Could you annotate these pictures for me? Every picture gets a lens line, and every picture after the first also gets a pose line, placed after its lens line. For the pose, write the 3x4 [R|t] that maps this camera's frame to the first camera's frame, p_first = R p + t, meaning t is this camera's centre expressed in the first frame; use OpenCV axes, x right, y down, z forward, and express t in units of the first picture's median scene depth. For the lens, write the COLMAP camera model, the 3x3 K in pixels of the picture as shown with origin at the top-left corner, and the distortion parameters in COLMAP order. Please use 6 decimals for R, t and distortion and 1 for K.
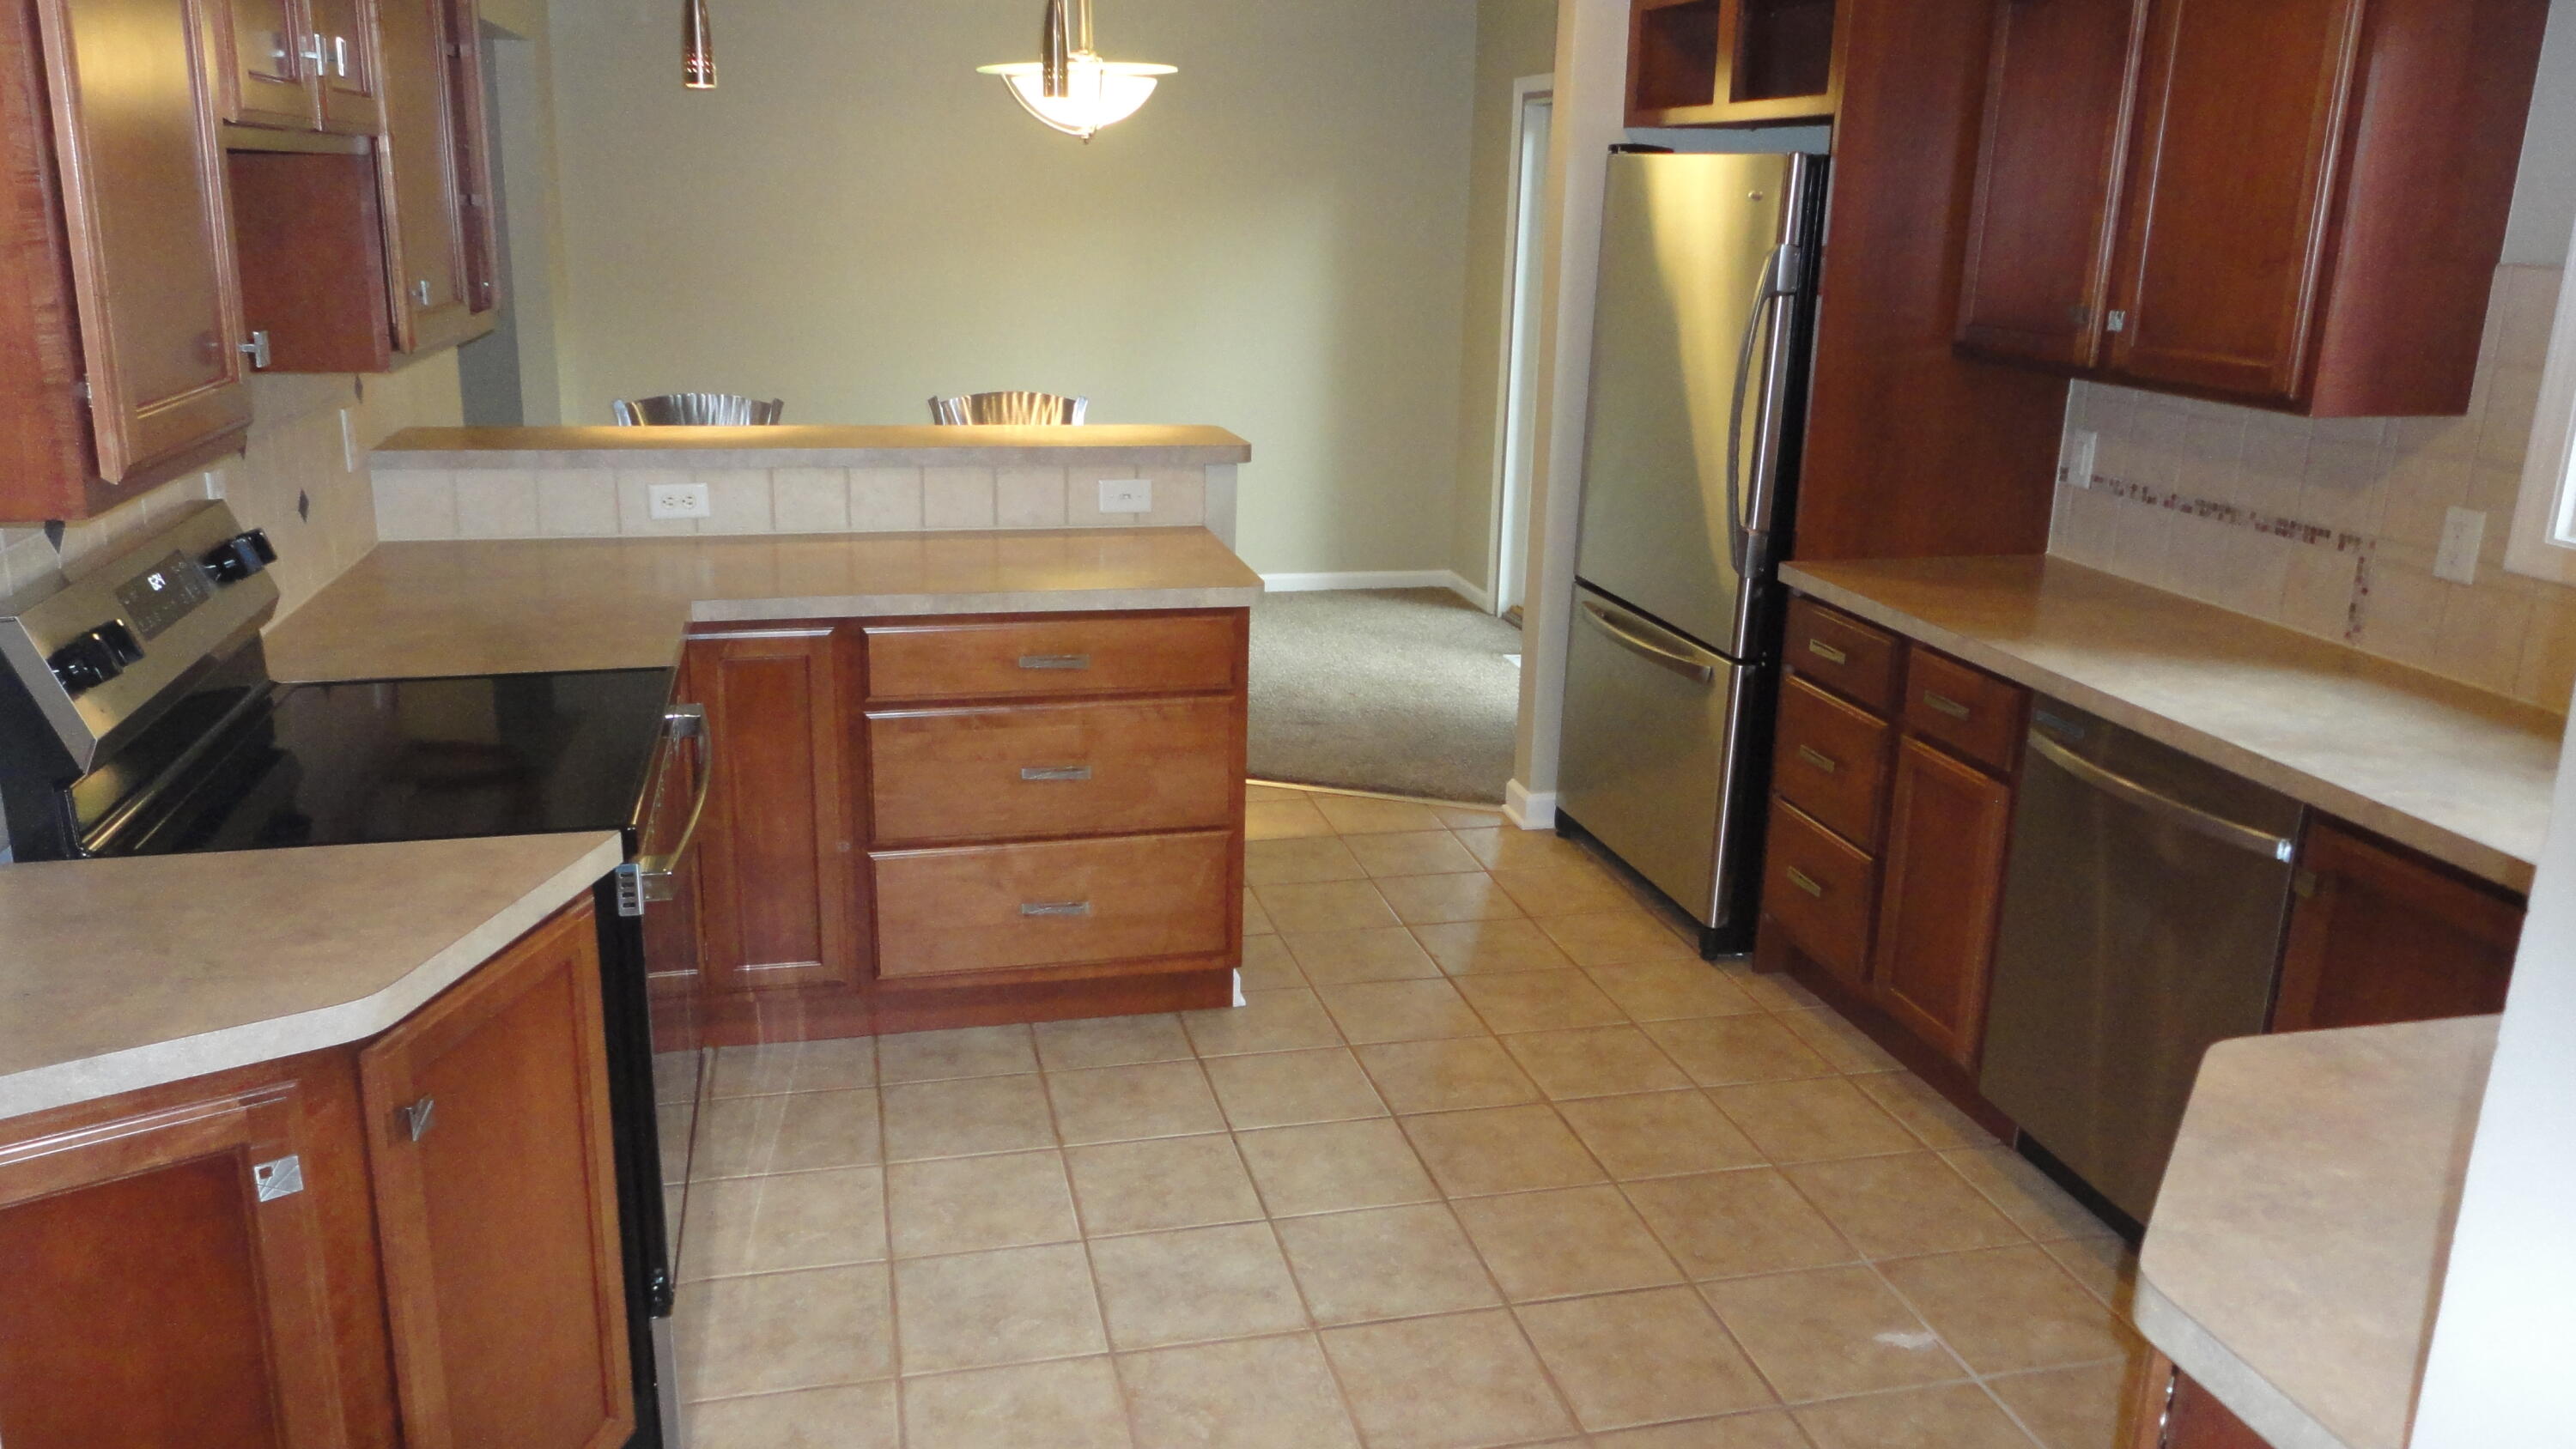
lens RADIAL K [[1831.1, 0, 1288.0], [0, 1831.1, 724.5], [0, 0, 1]] dist [-0.000468, -0.003633]
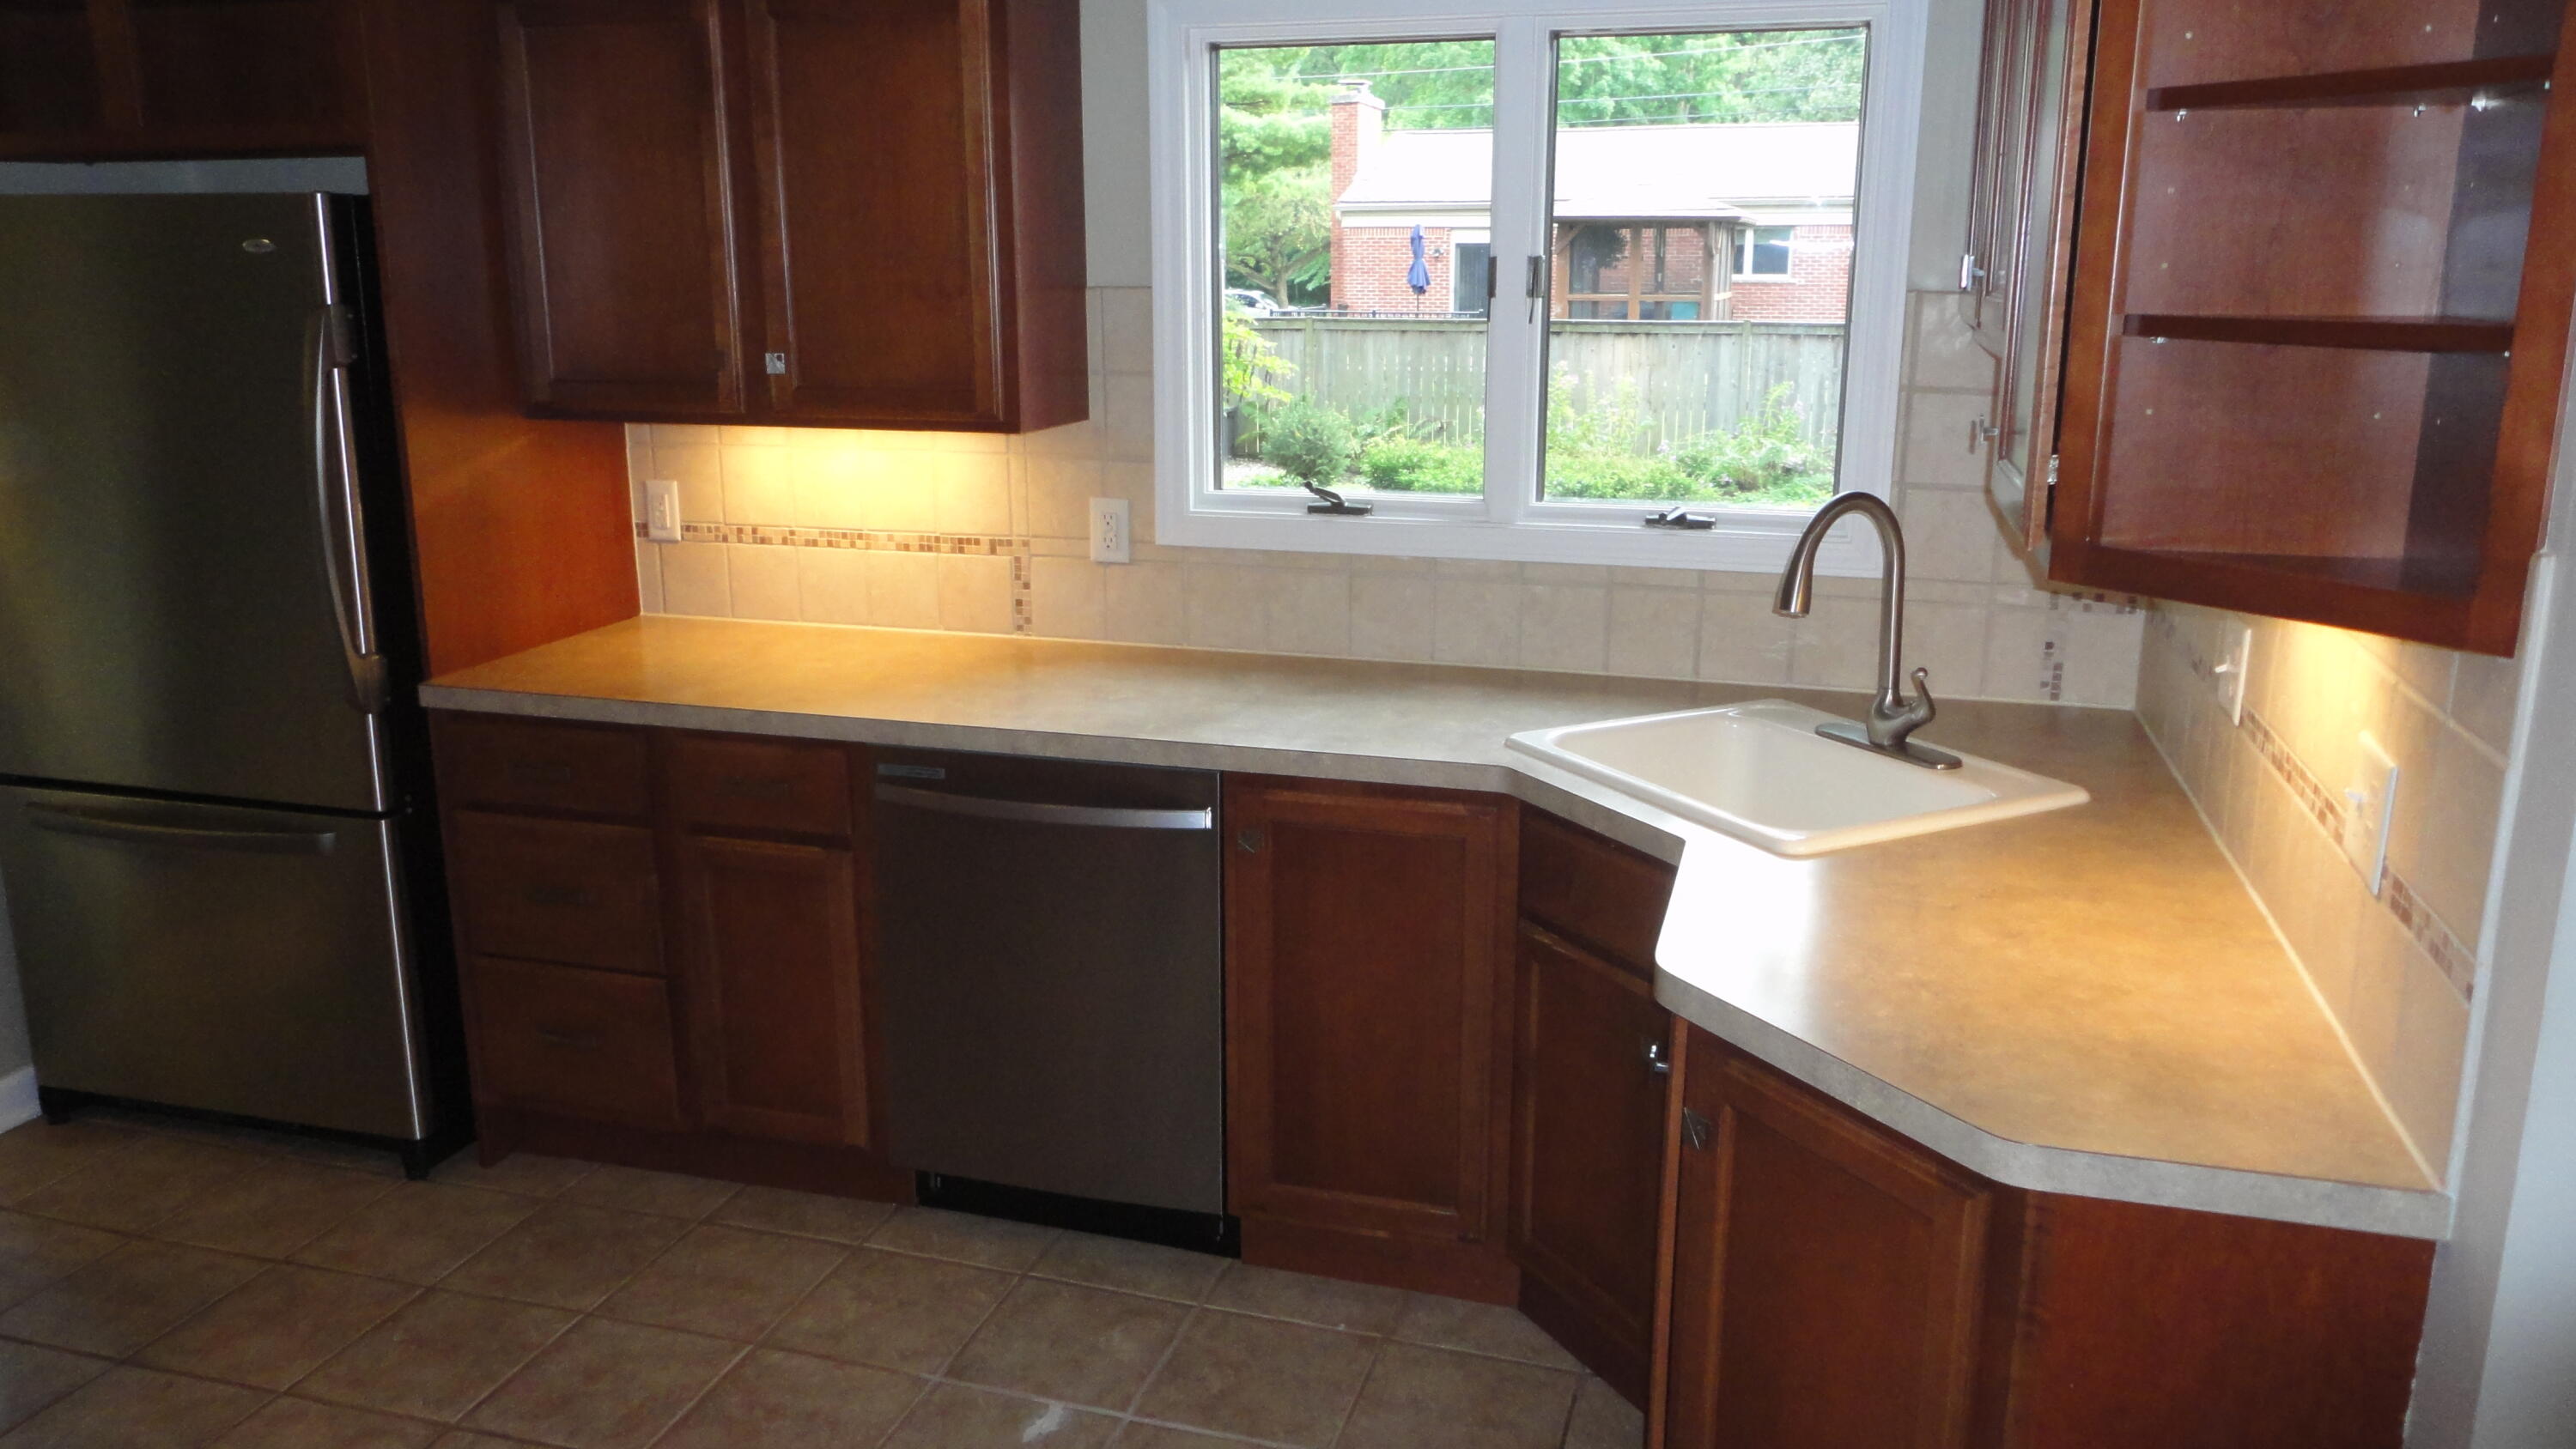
lens RADIAL K [[1831.1, 0, 1288.0], [0, 1831.1, 724.5], [0, 0, 1]] dist [-0.000468, -0.003633]
pose [[0.514335, -0.235930, 0.824498, -0.248179], [0.255408, 0.959927, 0.115355, -0.076555], [-0.818673, 0.151252, 0.553982, 0.260462]]
